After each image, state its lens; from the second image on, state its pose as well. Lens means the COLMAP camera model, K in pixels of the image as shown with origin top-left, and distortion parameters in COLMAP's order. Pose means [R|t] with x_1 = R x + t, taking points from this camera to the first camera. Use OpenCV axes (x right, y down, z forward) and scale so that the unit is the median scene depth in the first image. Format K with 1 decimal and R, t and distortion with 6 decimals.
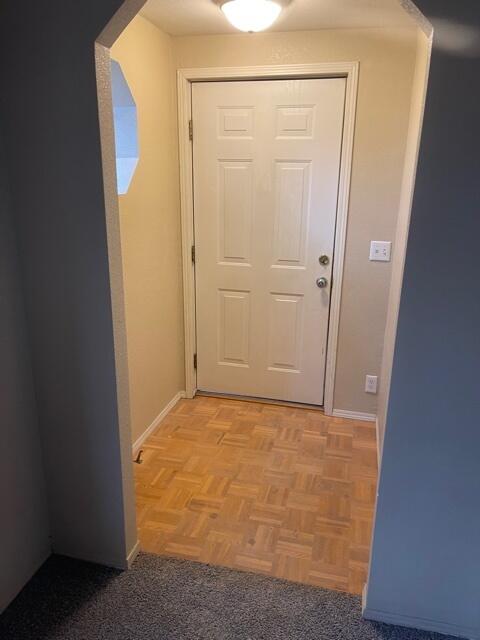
lens RADIAL K [[483.5, 0, 238.7], [0, 483.5, 324.0], [0, 0, 1]] dist [0.003842, -0.002120]
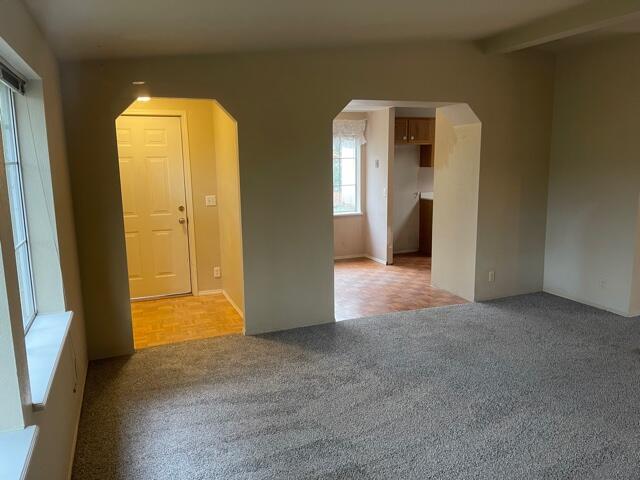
lens RADIAL K [[483.3, 0, 322.6], [0, 483.3, 244.5], [0, 0, 1]] dist [0.128020, -0.177146]
pose [[0.809341, -0.131025, 0.572538, -0.483865], [0.201278, 0.977646, -0.060793, 0.229465], [-0.551774, 0.164441, 0.817621, -0.821441]]
